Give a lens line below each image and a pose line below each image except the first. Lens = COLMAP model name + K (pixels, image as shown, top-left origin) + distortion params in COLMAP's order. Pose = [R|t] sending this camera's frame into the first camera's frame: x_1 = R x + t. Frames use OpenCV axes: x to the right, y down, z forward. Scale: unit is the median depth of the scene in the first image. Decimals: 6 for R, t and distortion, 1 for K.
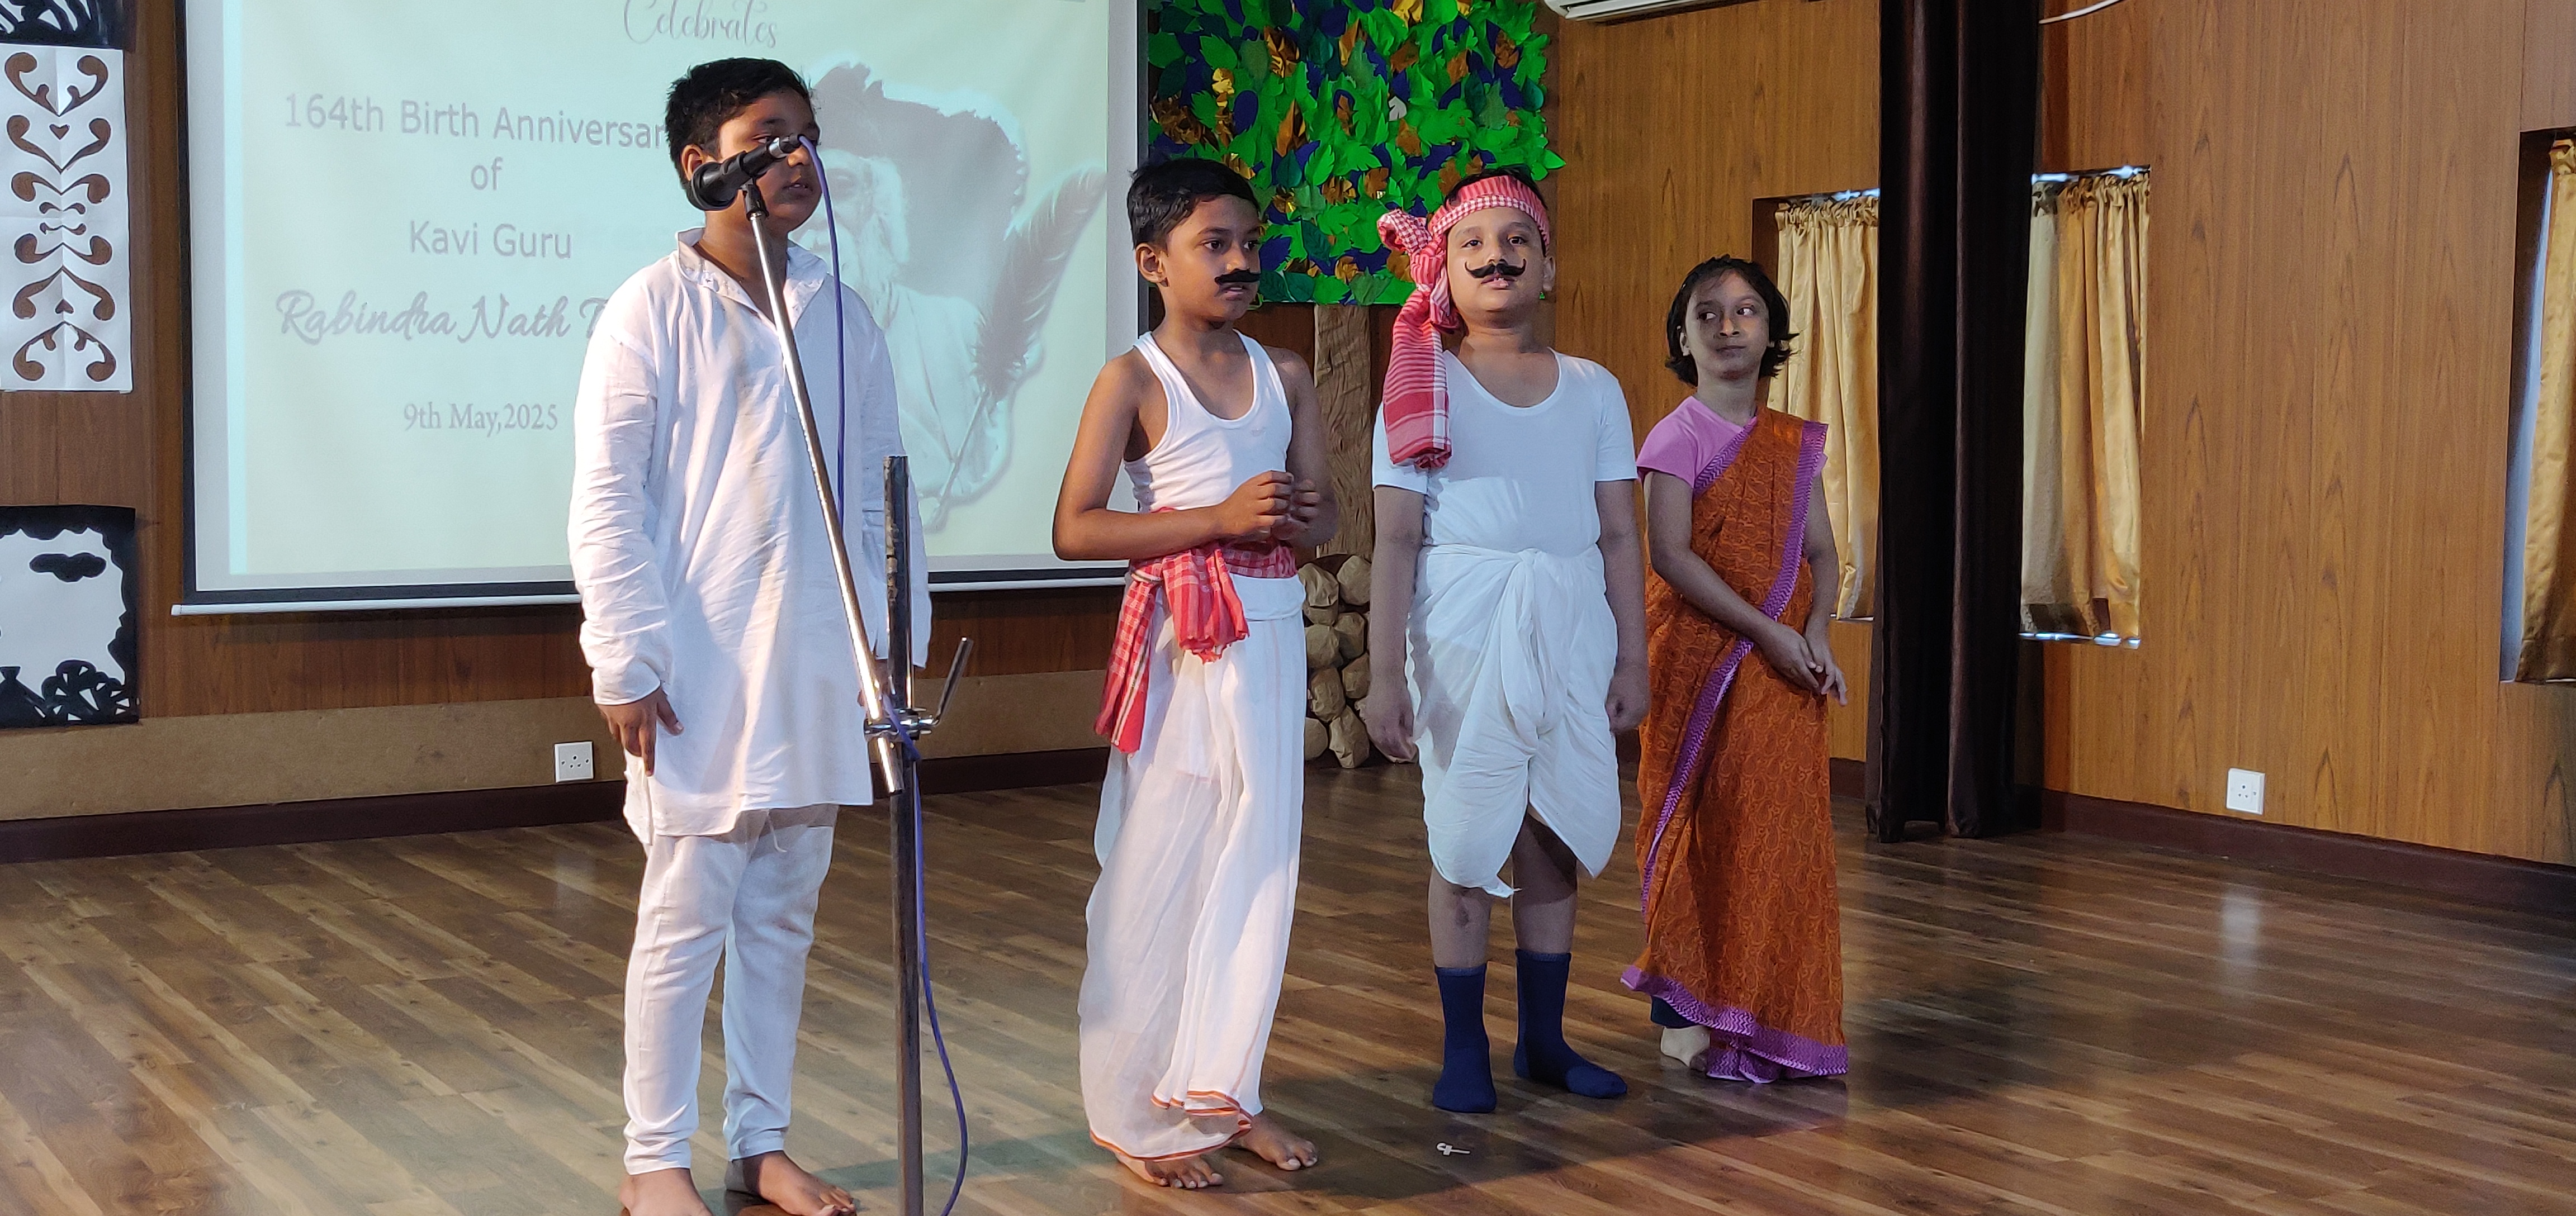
lens RADIAL K [[2953.0, 0, 1284.9], [0, 2953.0, 606.8], [0, 0, 1]] dist [-0.045360, 0.000000]
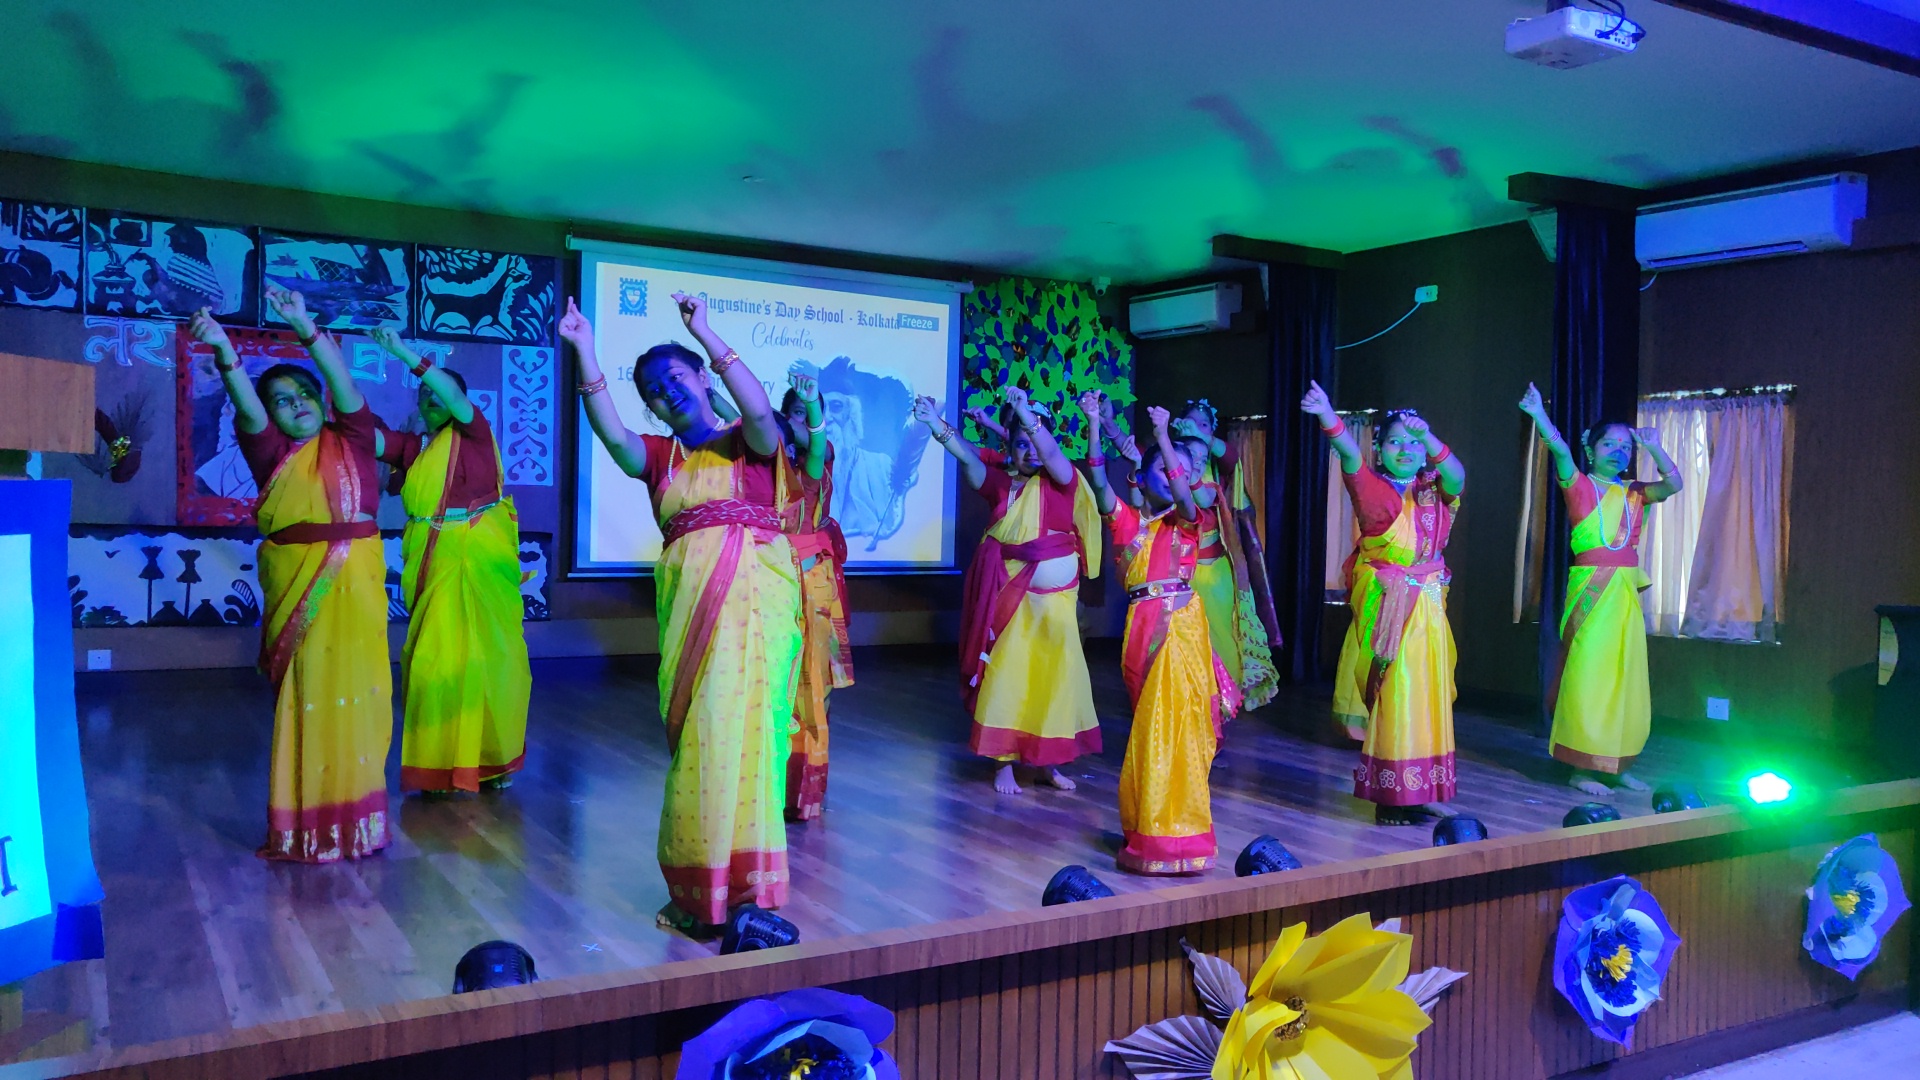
lens RADIAL K [[1496.1, 0, 961.0], [0, 1496.1, 537.5], [0, 0, 1]] dist [0.005335, 0.001909]
pose [[0.999531, 0.020173, -0.023034, -0.020502], [-0.021033, 0.999067, -0.037710, 0.009911], [0.022252, 0.038177, 0.999023, -0.245196]]
